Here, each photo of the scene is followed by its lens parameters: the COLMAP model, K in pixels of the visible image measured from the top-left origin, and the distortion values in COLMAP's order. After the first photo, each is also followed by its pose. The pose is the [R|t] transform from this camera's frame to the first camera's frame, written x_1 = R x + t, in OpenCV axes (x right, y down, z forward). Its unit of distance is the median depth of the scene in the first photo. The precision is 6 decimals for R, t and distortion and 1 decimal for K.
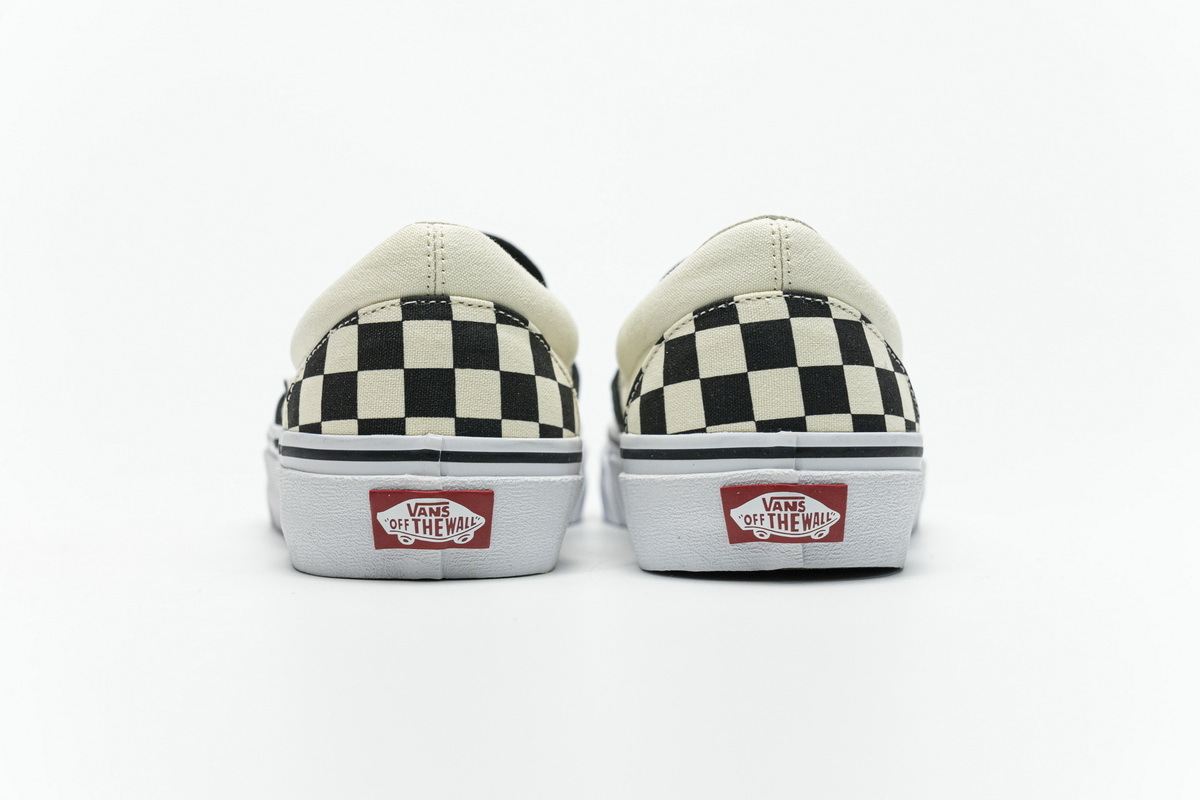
lens RADIAL K [[2379.2, 0, 606.1], [0, 2379.2, 395.3], [0, 0, 1]] dist [0.092768, 0.000000]
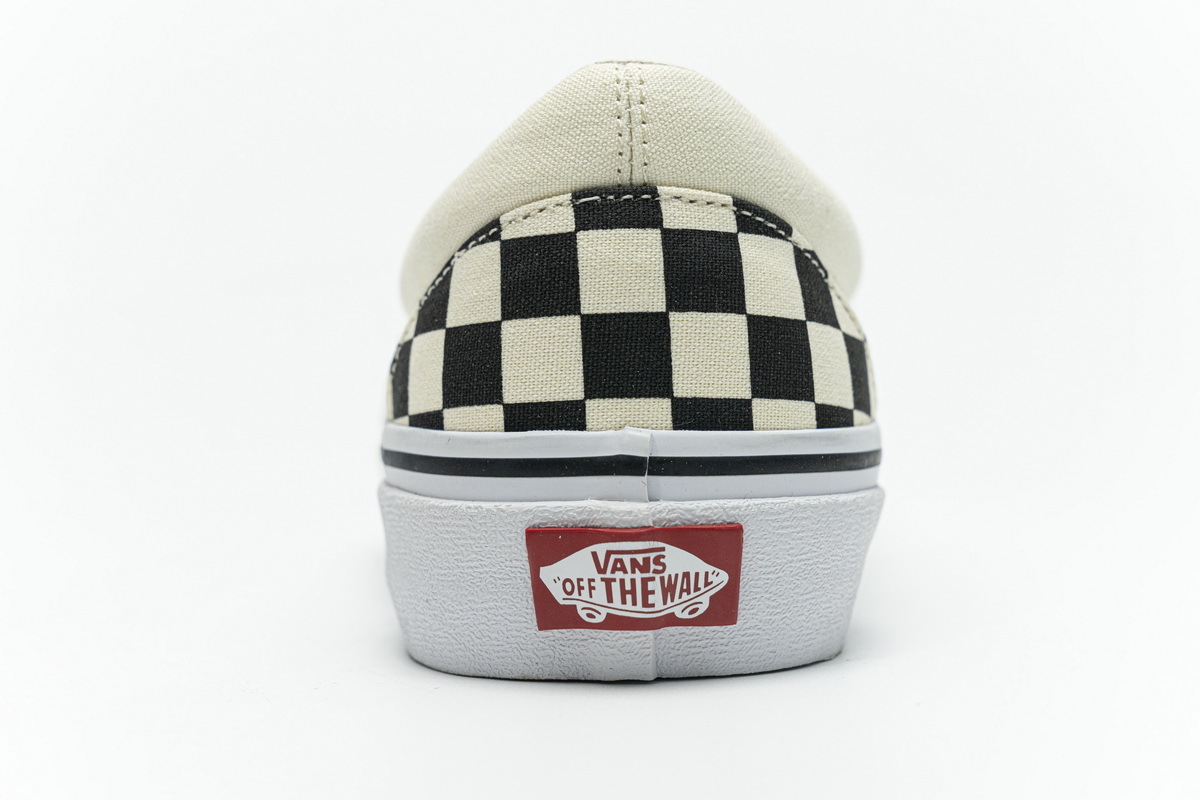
lens RADIAL K [[2379.2, 0, 602.1], [0, 2379.2, 400.8], [0, 0, 1]] dist [0.092768, 0.000000]
pose [[0.996354, -0.021798, -0.082487, -0.032556], [0.023645, 0.999490, 0.021479, -0.002582], [0.081976, -0.023351, 0.996361, 0.424242]]
